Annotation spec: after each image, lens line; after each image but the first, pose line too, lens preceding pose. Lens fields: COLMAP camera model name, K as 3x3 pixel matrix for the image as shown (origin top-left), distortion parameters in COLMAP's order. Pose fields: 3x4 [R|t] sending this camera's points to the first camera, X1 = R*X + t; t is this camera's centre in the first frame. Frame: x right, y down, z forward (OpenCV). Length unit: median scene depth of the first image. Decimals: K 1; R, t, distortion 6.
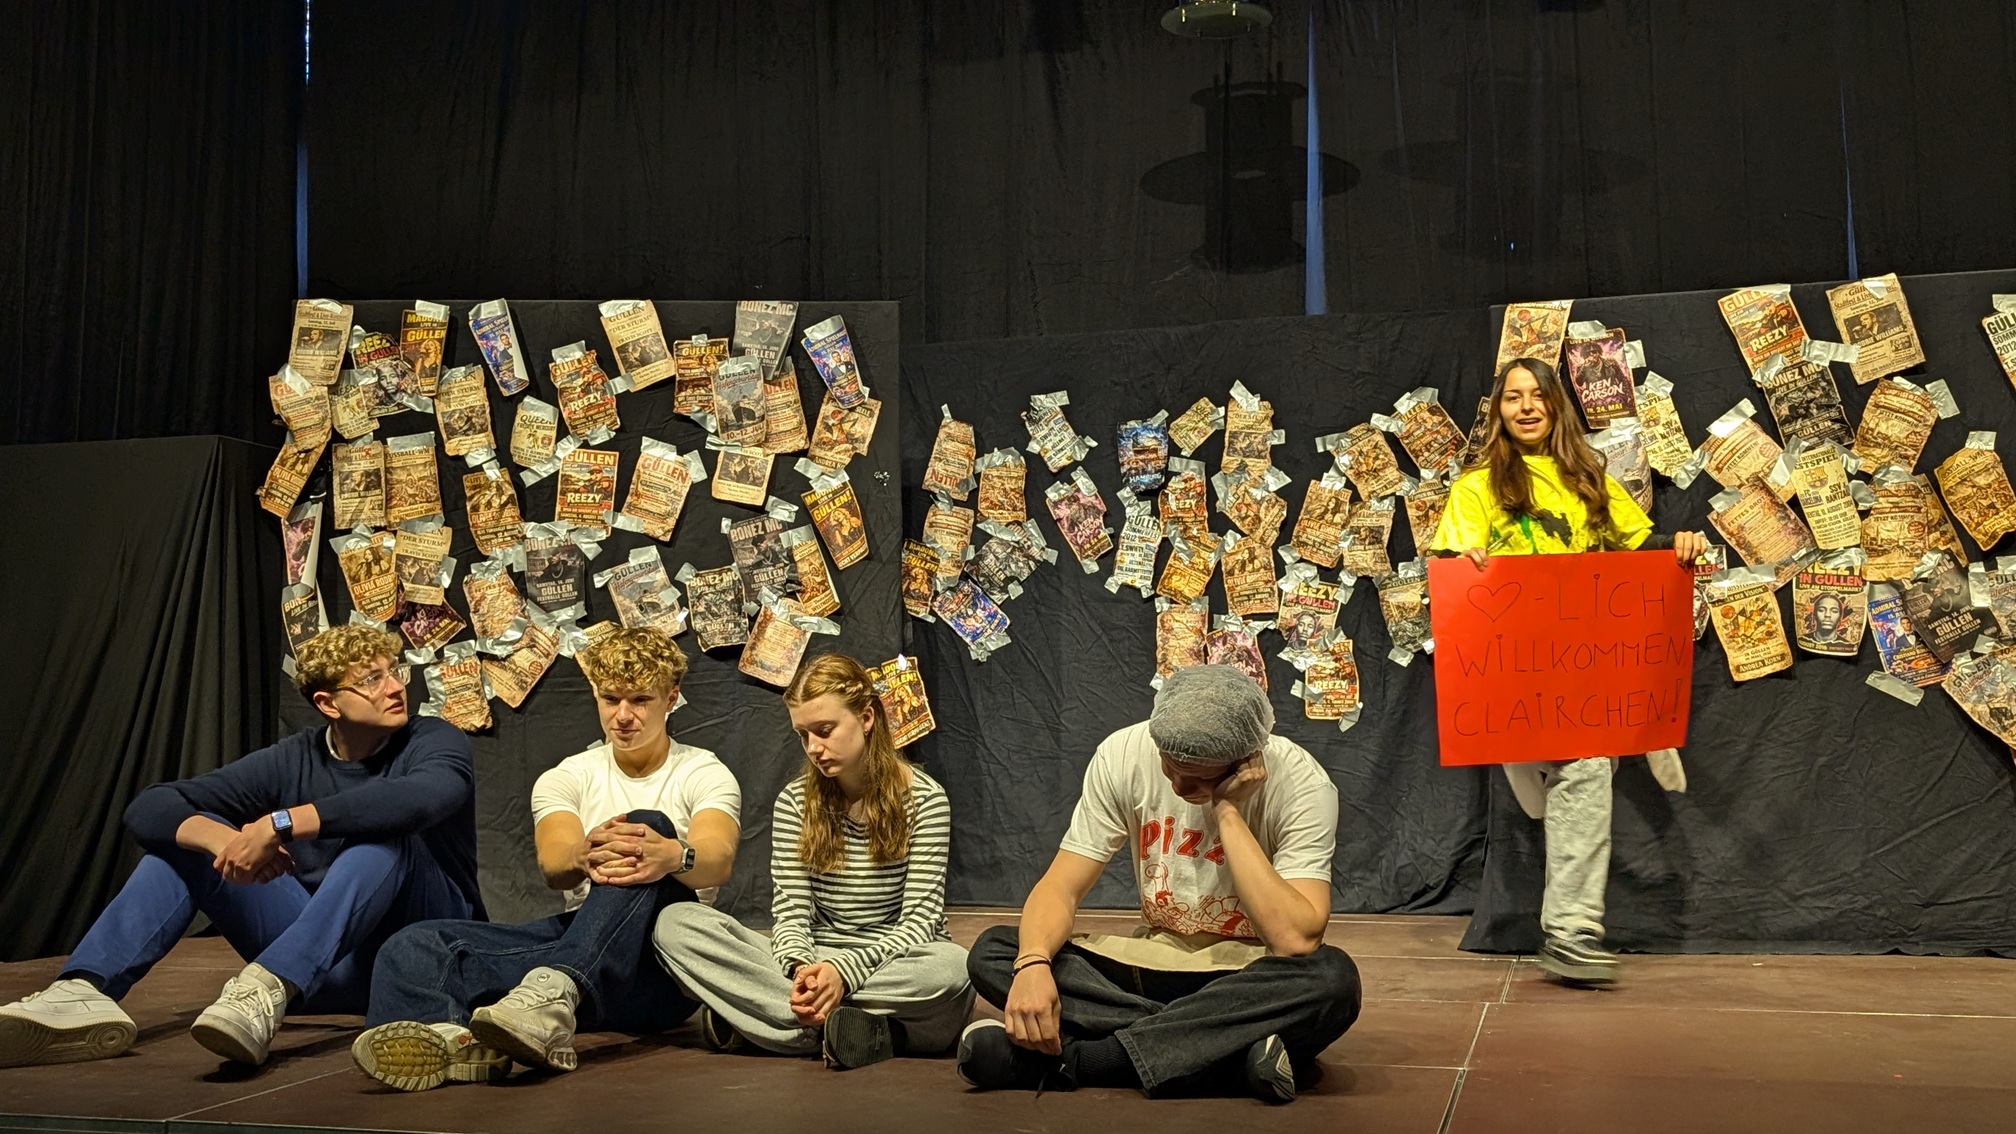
lens RADIAL K [[1405.7, 0, 1008.0], [0, 1405.7, 567.0], [0, 0, 1]] dist [0.107987, -0.154920]
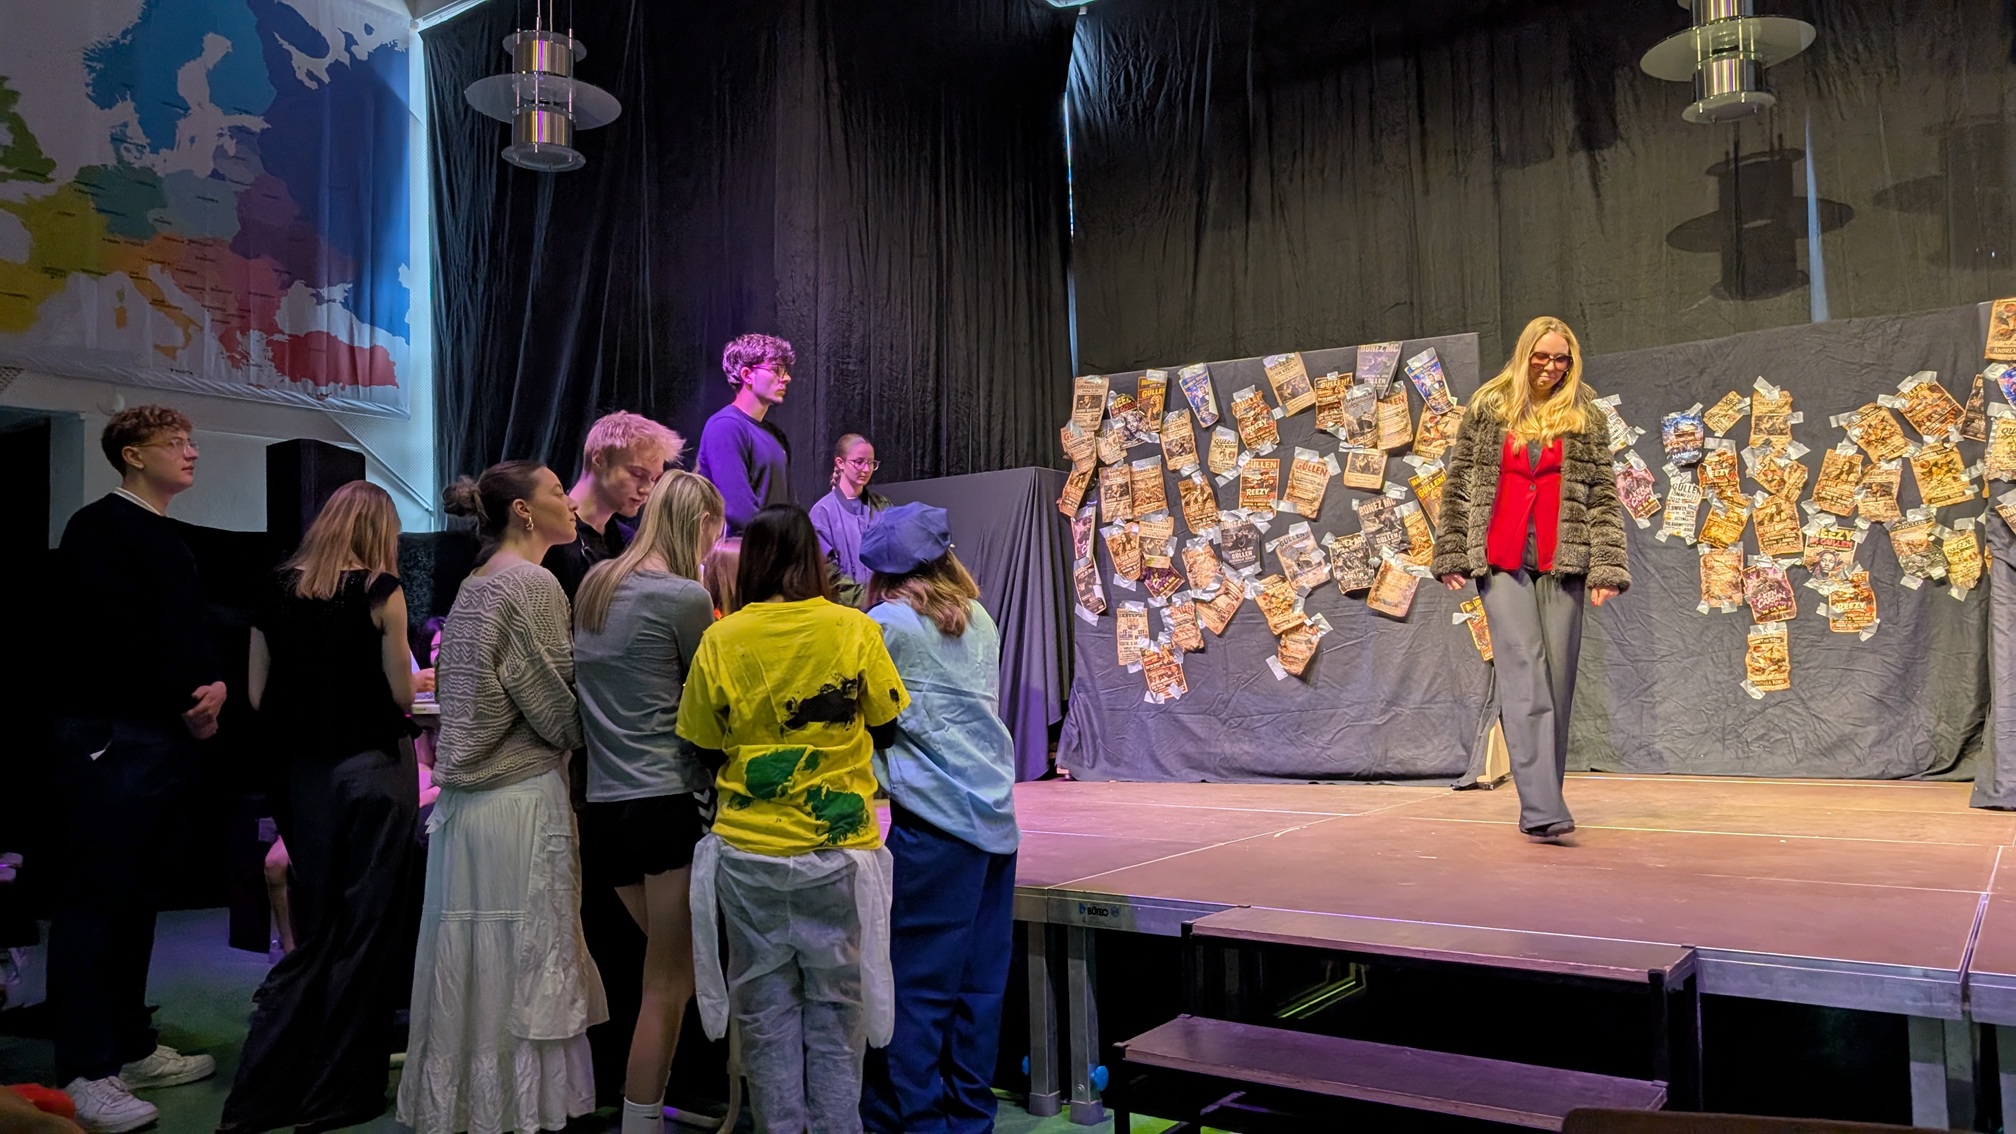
lens RADIAL K [[1405.7, 0, 1008.0], [0, 1405.7, 567.0], [0, 0, 1]] dist [0.107987, -0.154920]
pose [[0.937263, -0.036064, -0.346754, -0.037621], [0.051528, 0.998041, 0.035478, -0.037130], [0.344795, -0.051119, 0.937285, -0.476471]]
